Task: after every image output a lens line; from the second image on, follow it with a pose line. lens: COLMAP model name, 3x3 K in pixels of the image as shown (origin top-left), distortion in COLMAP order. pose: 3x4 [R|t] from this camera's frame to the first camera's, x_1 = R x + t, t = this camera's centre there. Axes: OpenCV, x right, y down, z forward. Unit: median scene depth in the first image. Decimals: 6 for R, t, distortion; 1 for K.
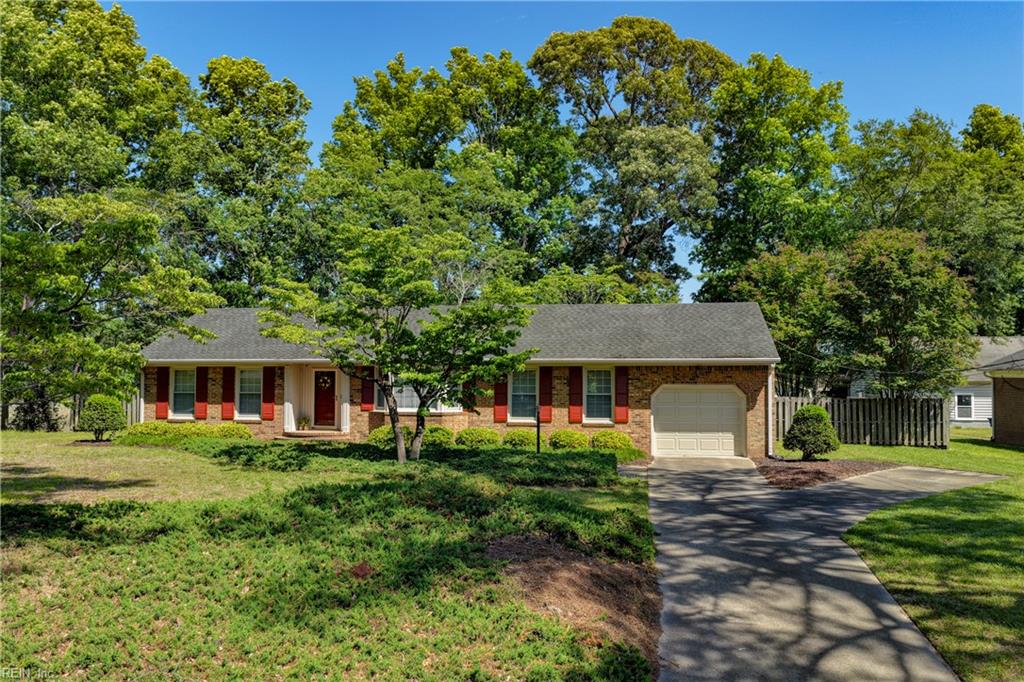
lens RADIAL K [[865.8, 0, 506.8], [0, 865.8, 338.8], [0, 0, 1]] dist [-0.012915, 0.046984]
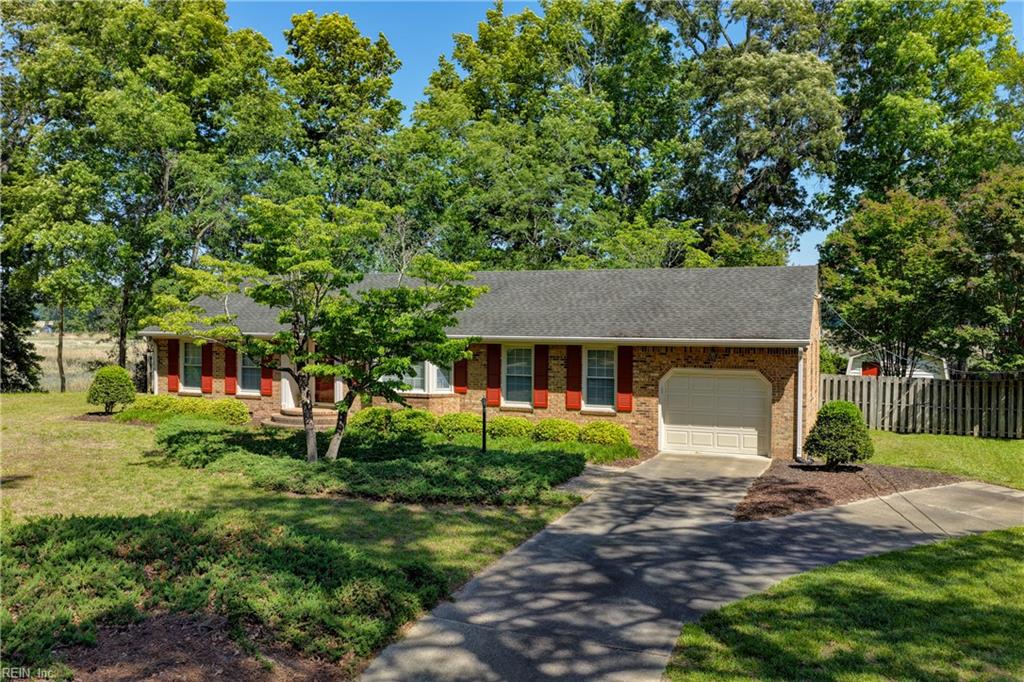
lens RADIAL K [[865.8, 0, 506.8], [0, 865.8, 338.8], [0, 0, 1]] dist [-0.012915, 0.046984]
pose [[0.974835, 0.008022, -0.222781, 0.201989], [0.006508, 0.997902, 0.064410, -0.030334], [0.222830, -0.064239, 0.972738, 0.135563]]
